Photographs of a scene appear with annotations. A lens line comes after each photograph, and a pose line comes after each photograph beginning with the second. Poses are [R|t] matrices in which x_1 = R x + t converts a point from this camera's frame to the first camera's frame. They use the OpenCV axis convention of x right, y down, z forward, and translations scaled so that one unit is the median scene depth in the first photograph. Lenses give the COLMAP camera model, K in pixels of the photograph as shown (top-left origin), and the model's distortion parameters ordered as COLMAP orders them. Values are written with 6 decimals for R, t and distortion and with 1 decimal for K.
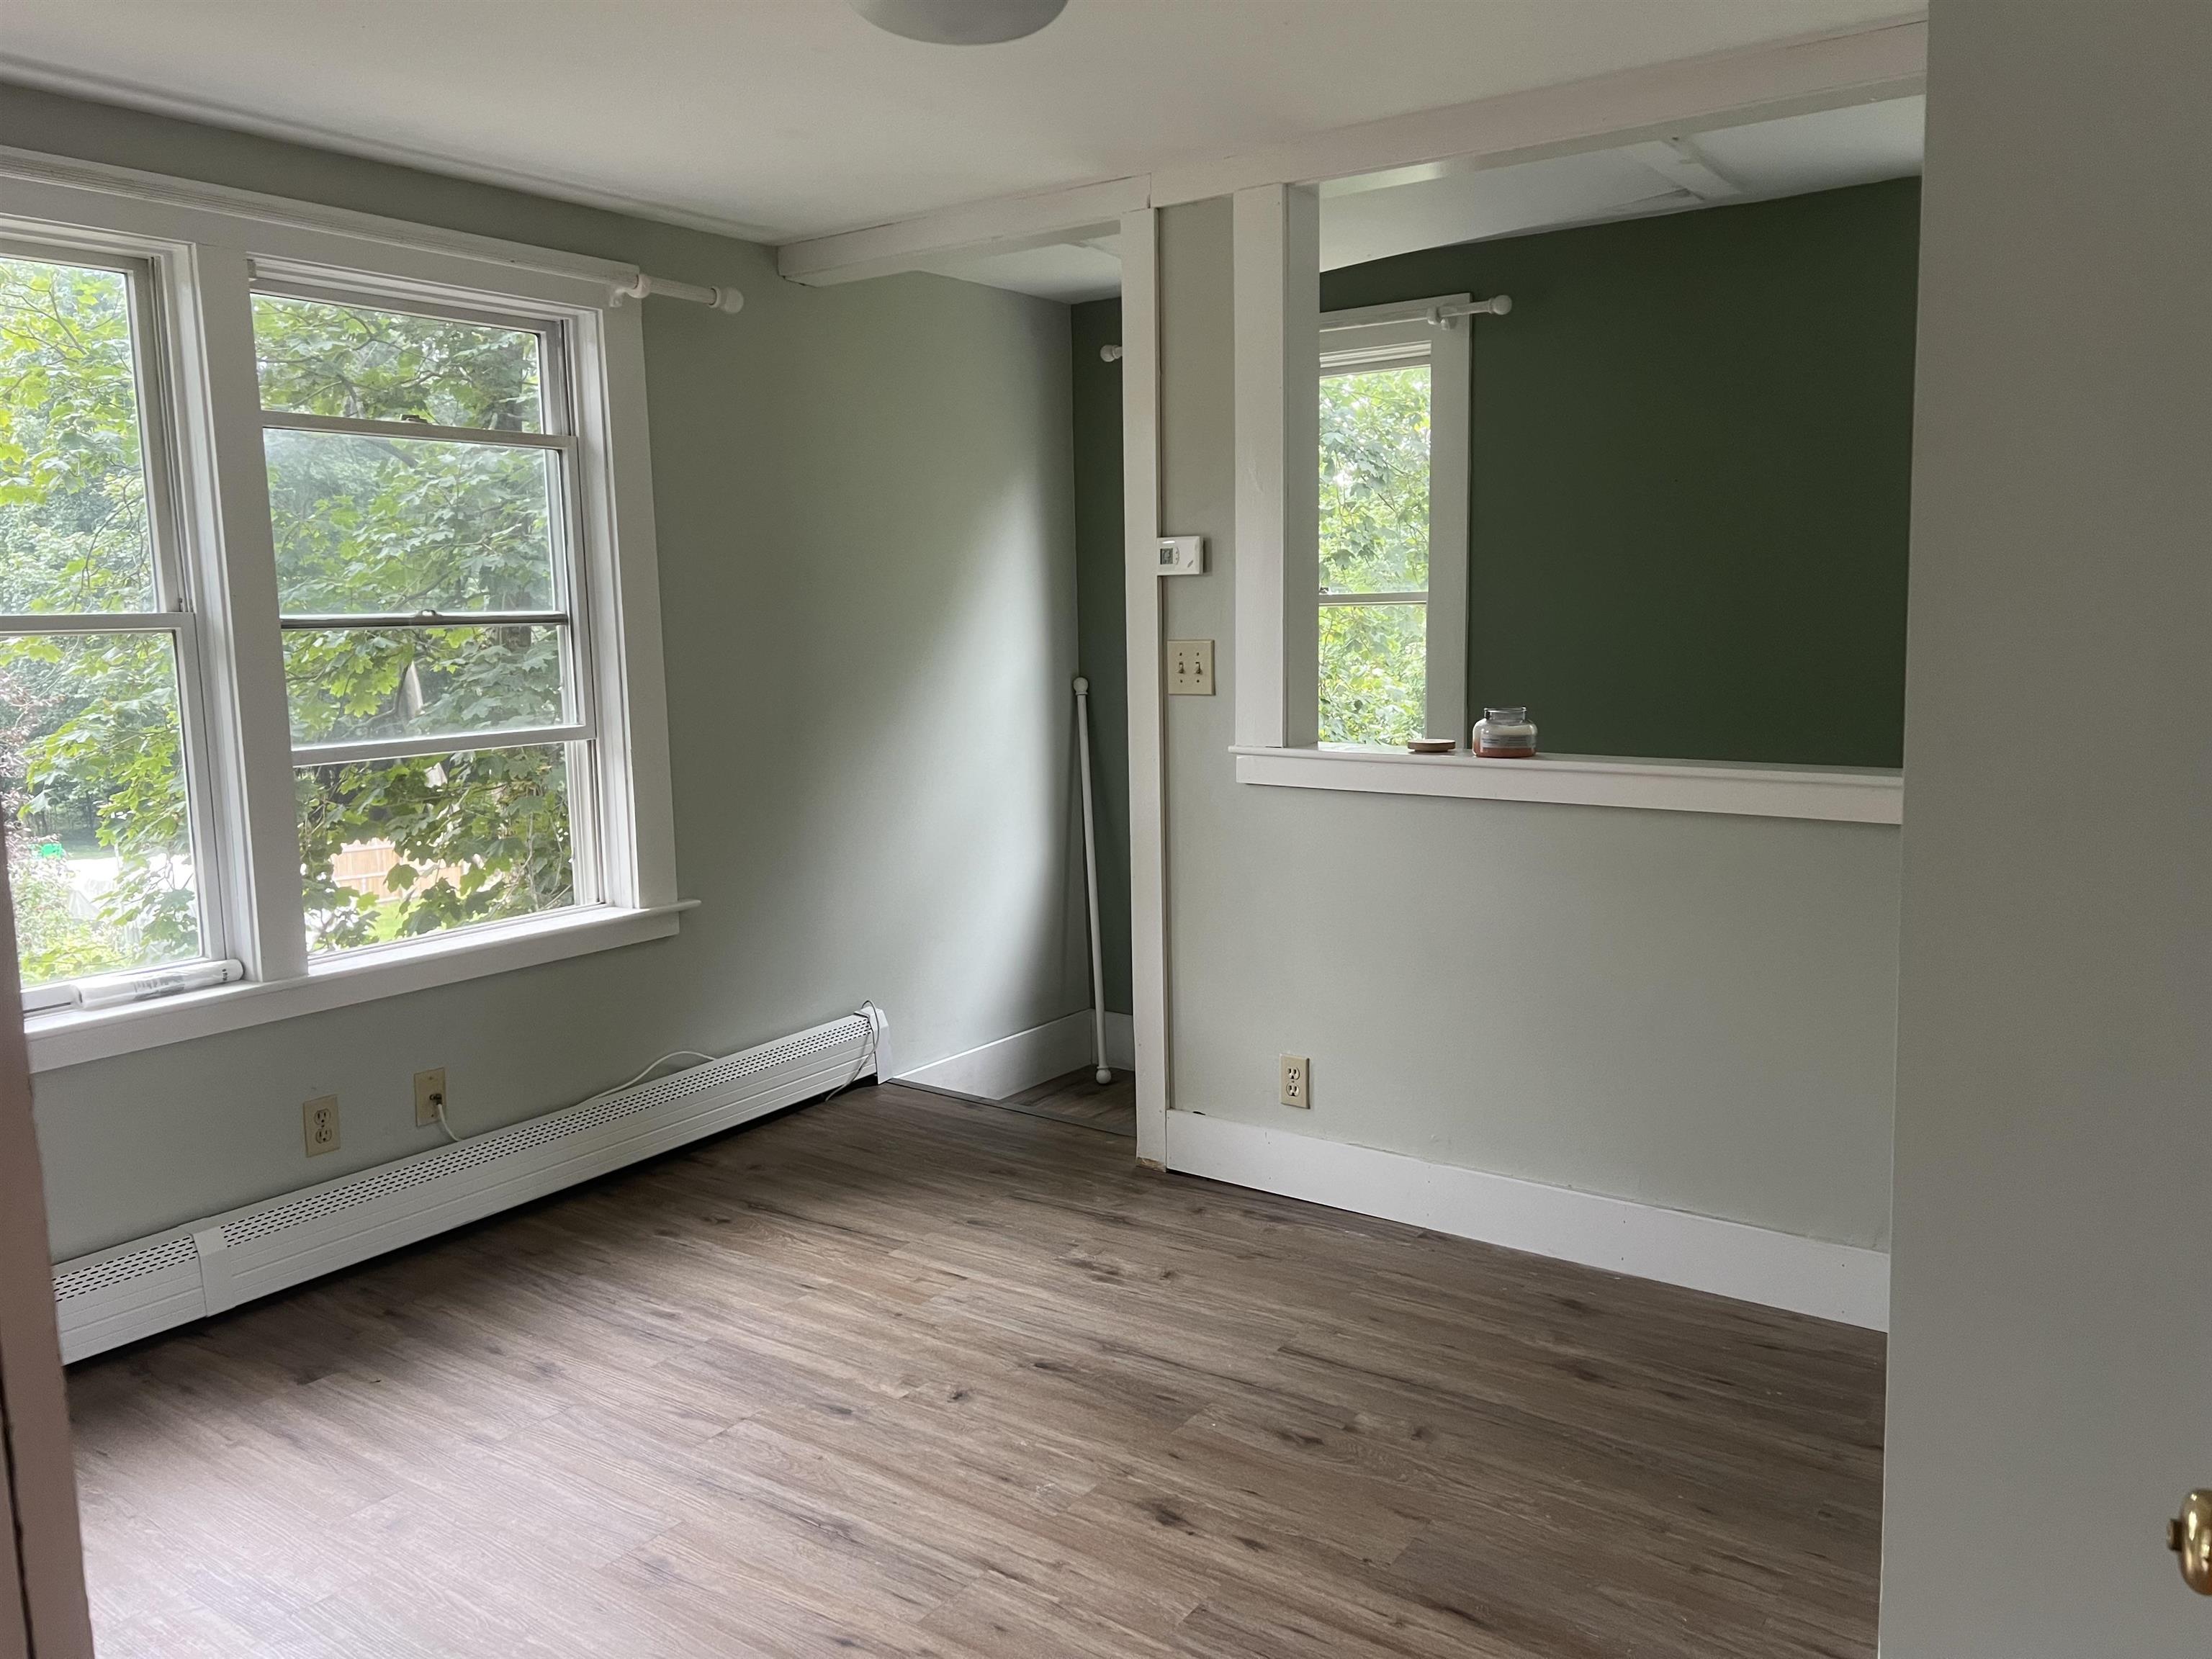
lens RADIAL K [[1670.0, 0, 1103.9], [0, 1670.0, 827.9], [0, 0, 1]] dist [-0.001311, -0.000713]
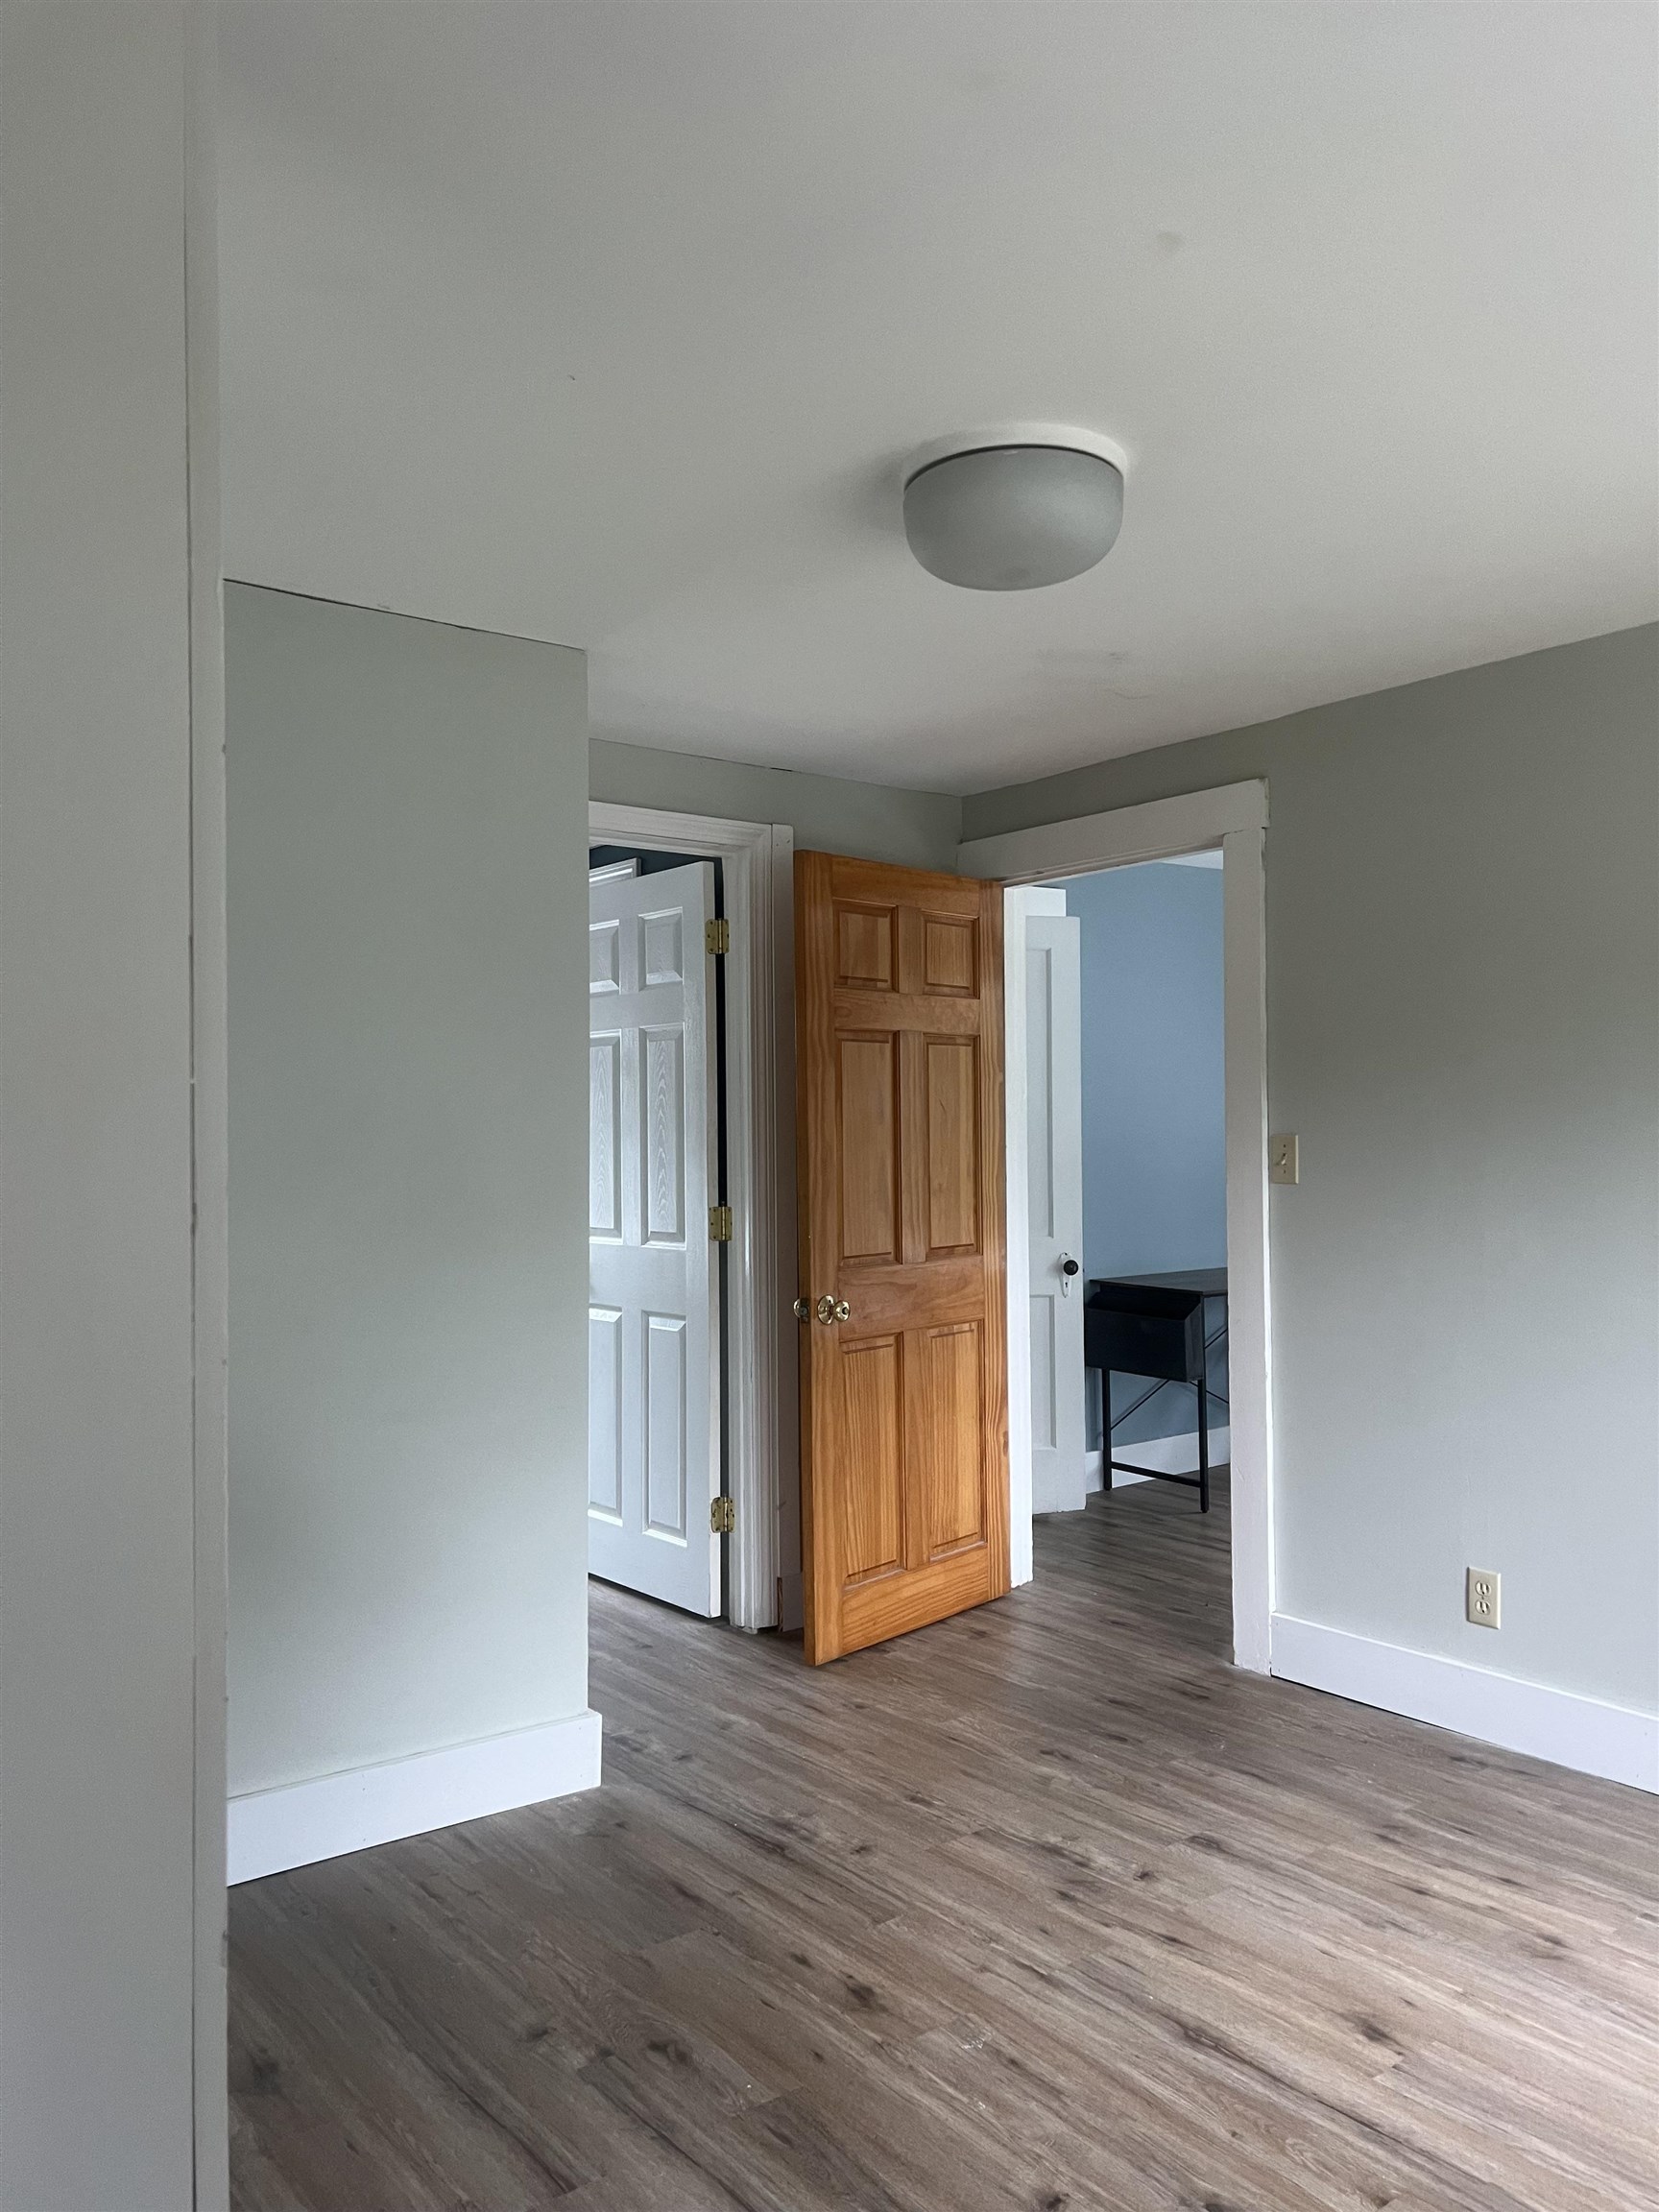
lens RADIAL K [[1670.0, 0, 827.8], [0, 1670.0, 1105.0], [0, 0, 1]] dist [-0.001311, -0.000713]
pose [[-0.960394, 0.027741, 0.277260, -0.230687], [0.061658, 0.991523, 0.114373, -0.231477], [-0.271737, 0.126938, -0.953963, 1.854781]]
